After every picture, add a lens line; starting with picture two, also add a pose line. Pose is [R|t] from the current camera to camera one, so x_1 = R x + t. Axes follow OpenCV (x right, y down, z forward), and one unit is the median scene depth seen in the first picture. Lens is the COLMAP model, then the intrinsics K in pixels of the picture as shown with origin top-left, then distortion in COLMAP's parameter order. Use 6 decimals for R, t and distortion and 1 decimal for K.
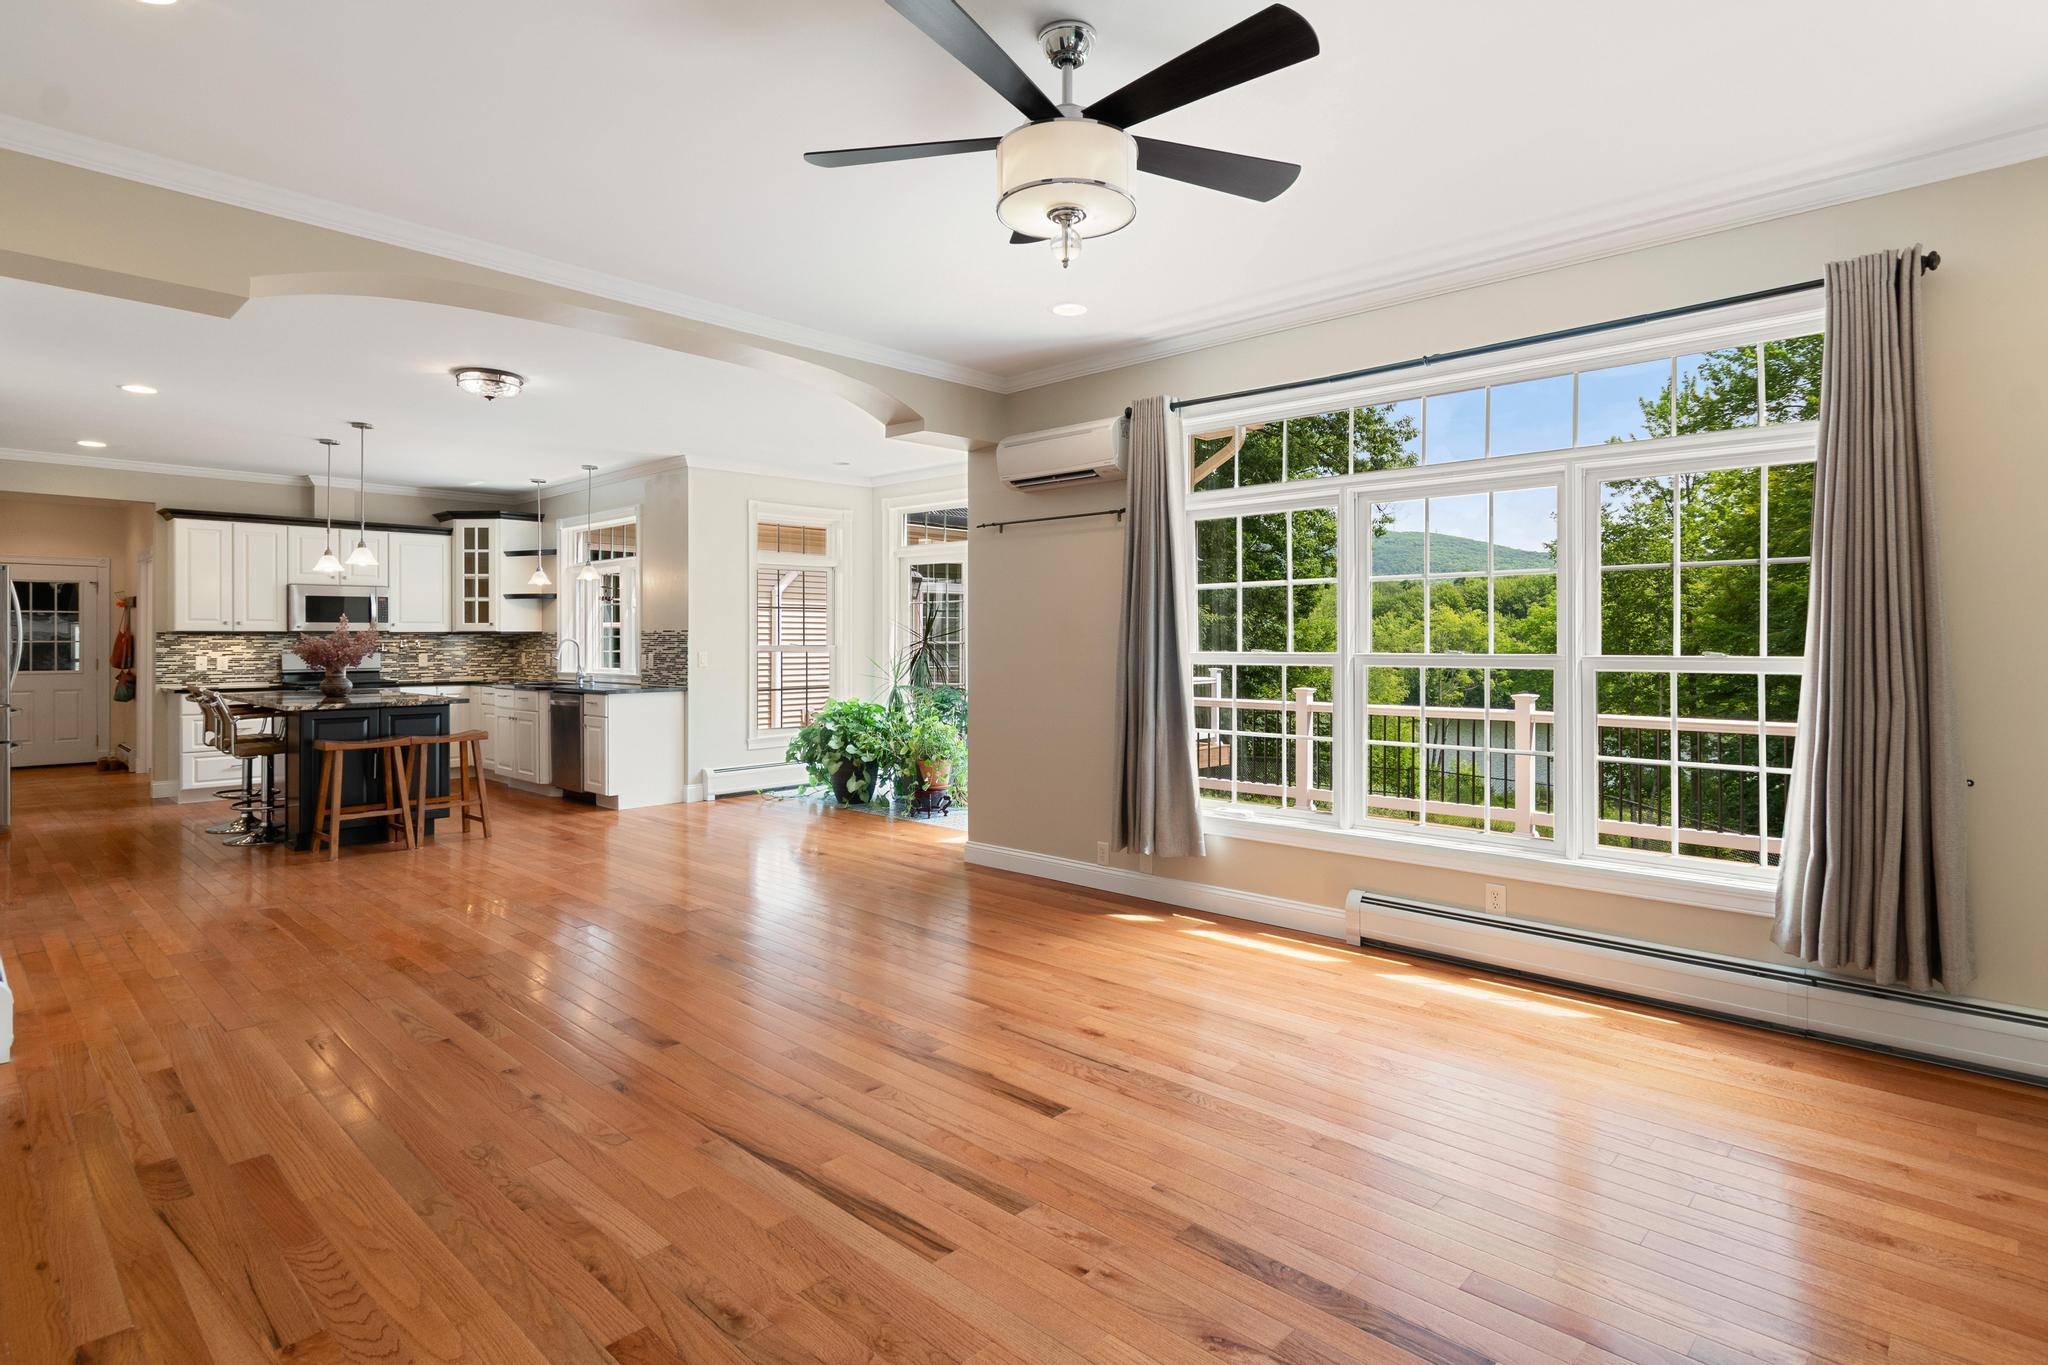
lens RADIAL K [[1047.1, 0, 1023.3], [0, 1047.1, 641.4], [0, 0, 1]] dist [-0.000519, -0.001220]
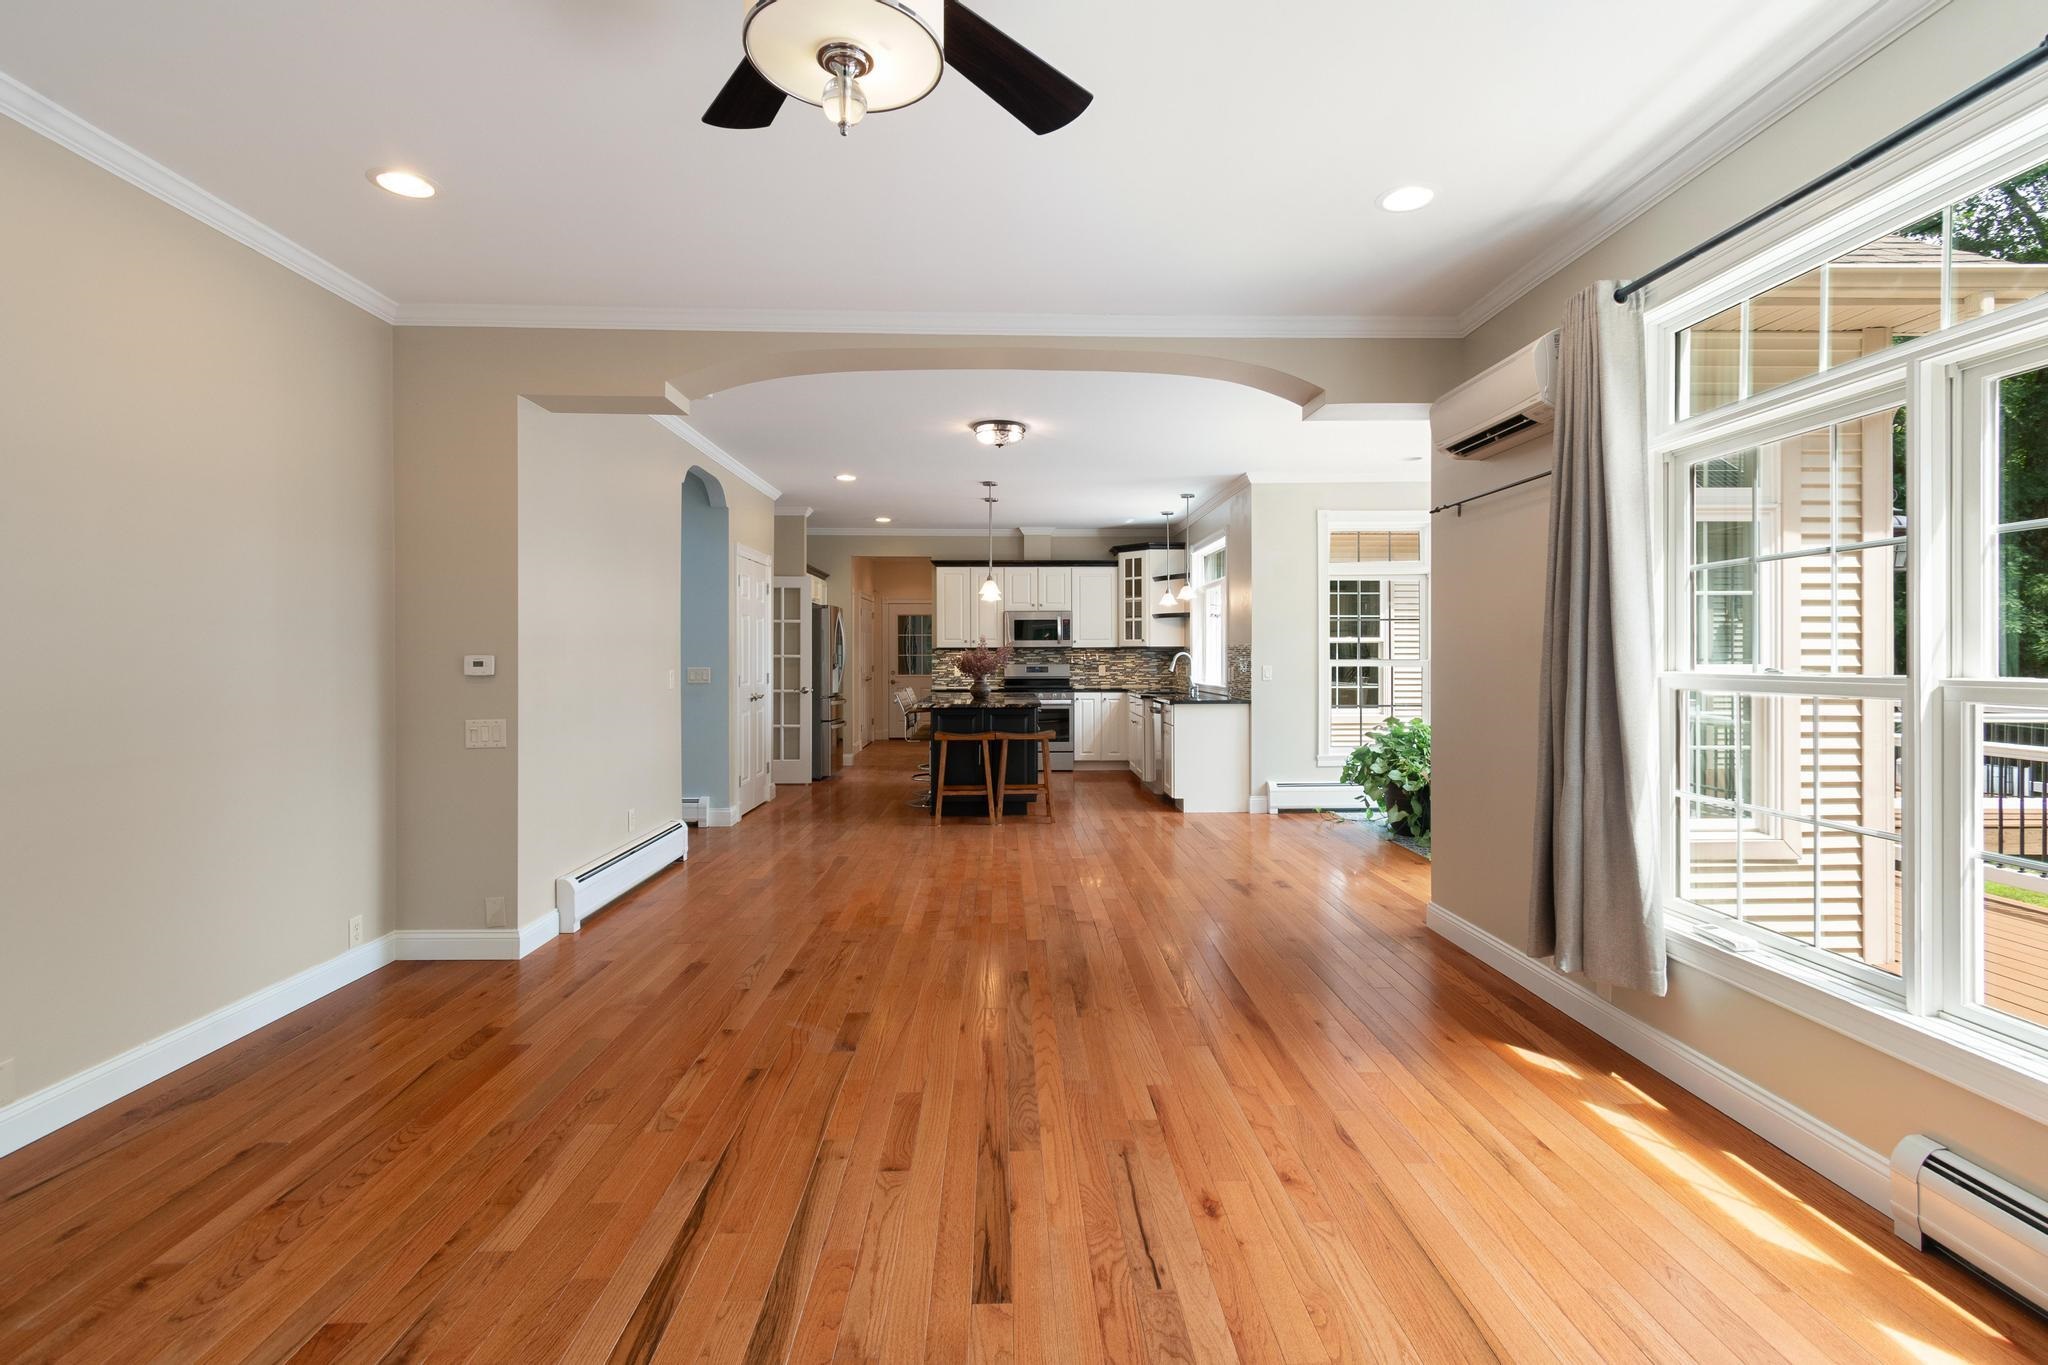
lens RADIAL K [[951.4, 0, 1027.2], [0, 951.4, 657.9], [0, 0, 1]] dist [0.001999, 0.000329]
pose [[0.707104, 0.002455, -0.707105, 0.195326], [-0.000473, 0.999995, 0.002999, 0.000005], [0.707109, -0.001786, 0.707102, 0.206152]]
